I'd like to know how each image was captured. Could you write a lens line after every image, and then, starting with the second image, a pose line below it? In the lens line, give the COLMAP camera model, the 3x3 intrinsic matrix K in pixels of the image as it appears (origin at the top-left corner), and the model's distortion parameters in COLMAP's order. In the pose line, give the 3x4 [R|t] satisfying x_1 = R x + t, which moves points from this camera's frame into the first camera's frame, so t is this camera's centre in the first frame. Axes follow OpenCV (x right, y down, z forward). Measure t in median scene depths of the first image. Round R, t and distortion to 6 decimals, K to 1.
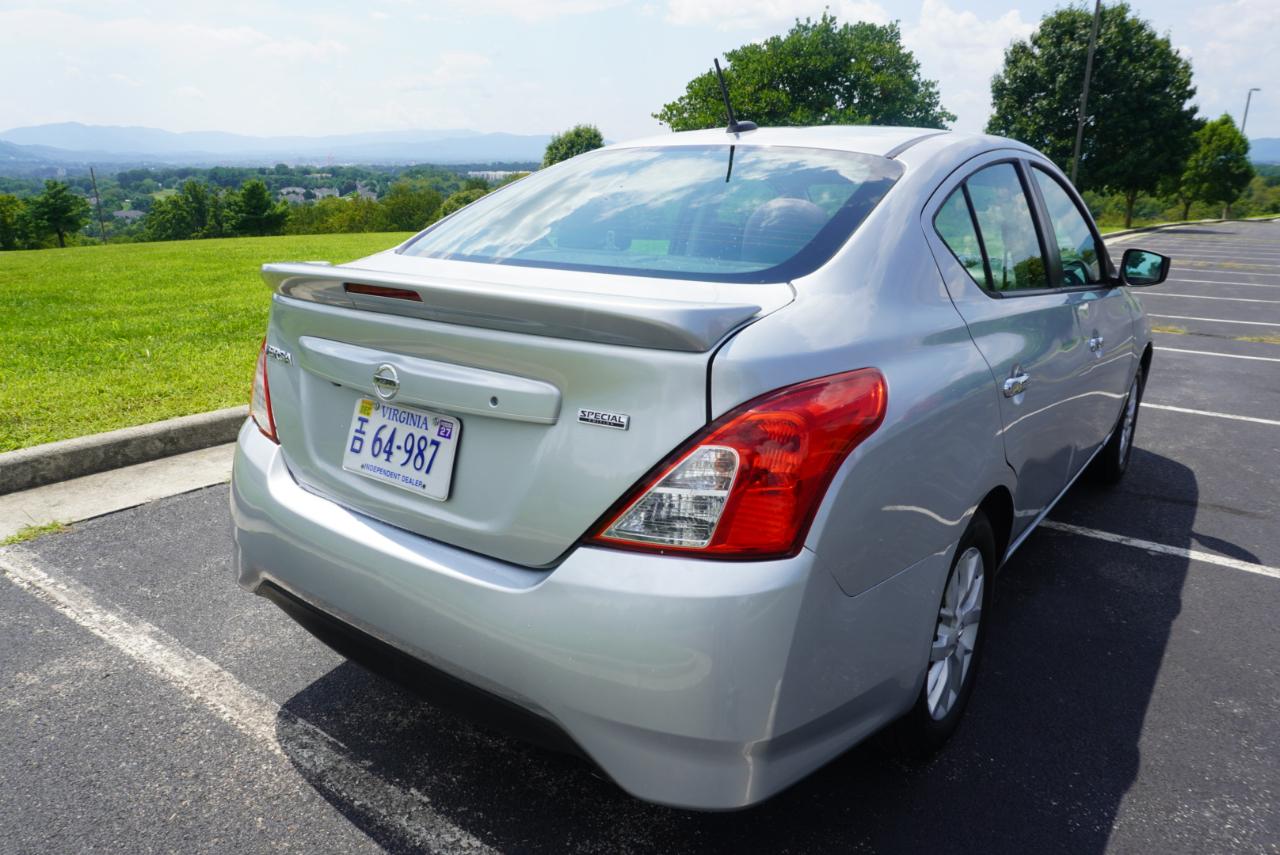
lens RADIAL K [[854.8, 0, 639.5], [0, 854.8, 427.2], [0, 0, 1]] dist [-0.050425, 0.035209]
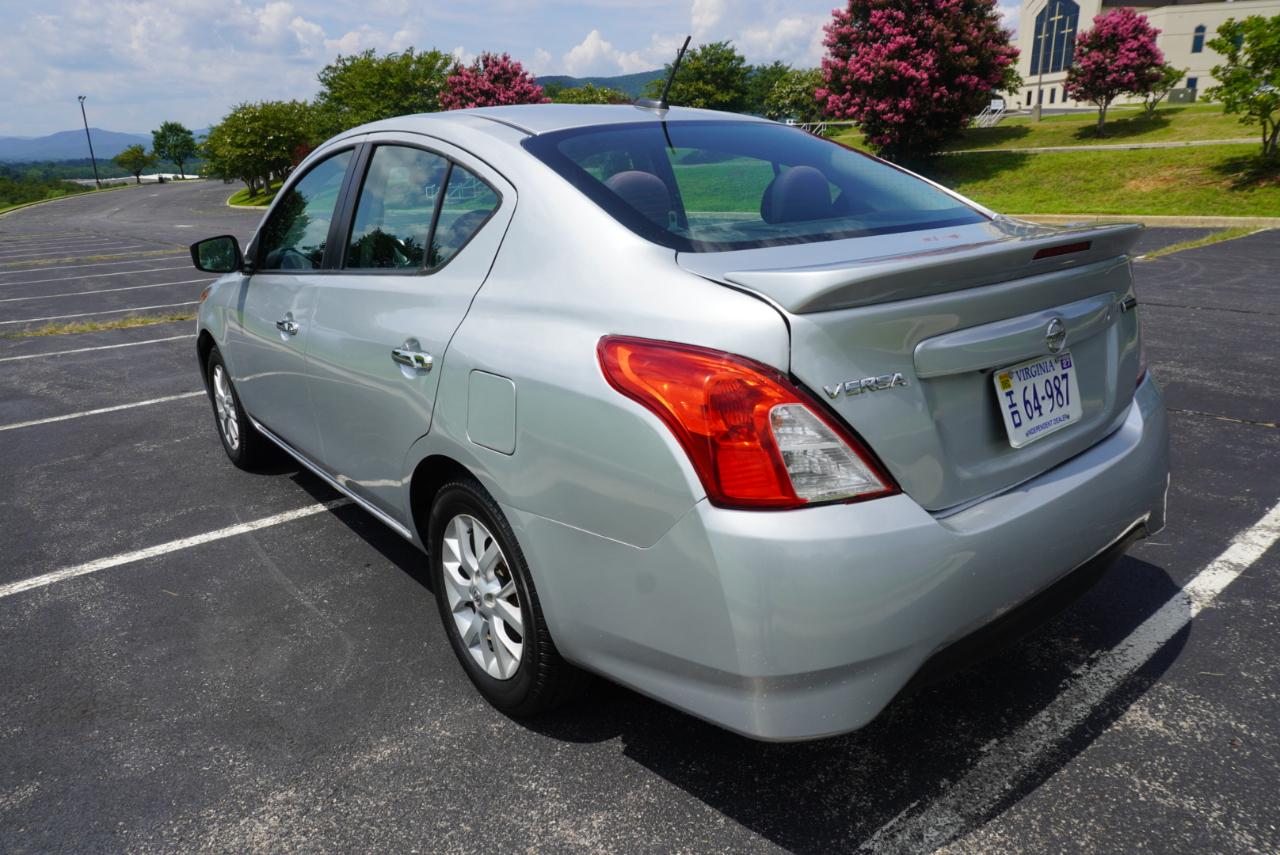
lens RADIAL K [[854.8, 0, 639.5], [0, 854.8, 427.2], [0, 0, 1]] dist [-0.050425, 0.035209]
pose [[0.258799, -0.300246, 0.918082, -0.124533], [0.298202, 0.928871, 0.219714, -0.029017], [-0.918748, 0.216912, 0.329925, 0.100362]]
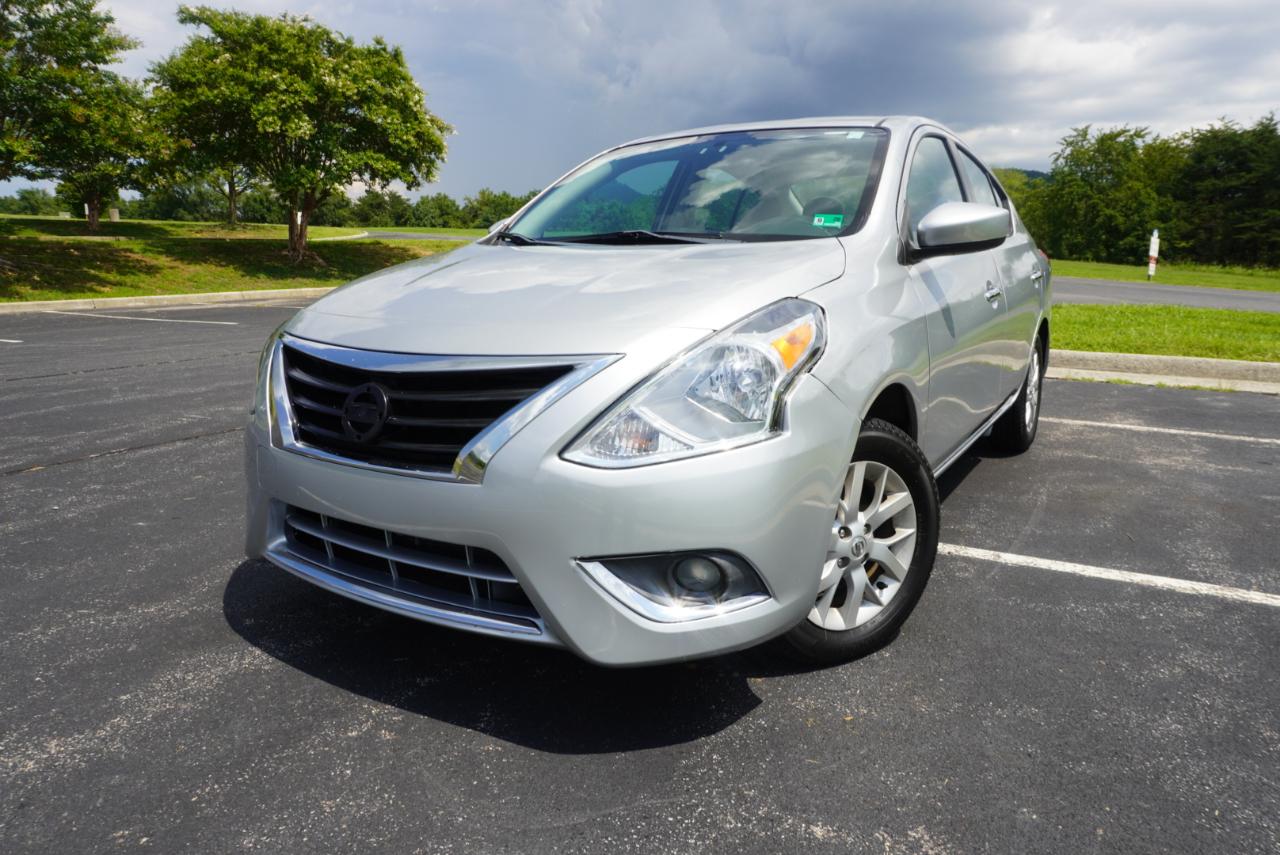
lens RADIAL K [[854.8, 0, 639.5], [0, 854.8, 427.2], [0, 0, 1]] dist [-0.050425, 0.035209]
pose [[-0.996197, 0.002753, -0.087085, 0.097208], [-0.036549, 0.894108, 0.446357, -0.080818], [0.079093, 0.447842, -0.890607, 0.367567]]
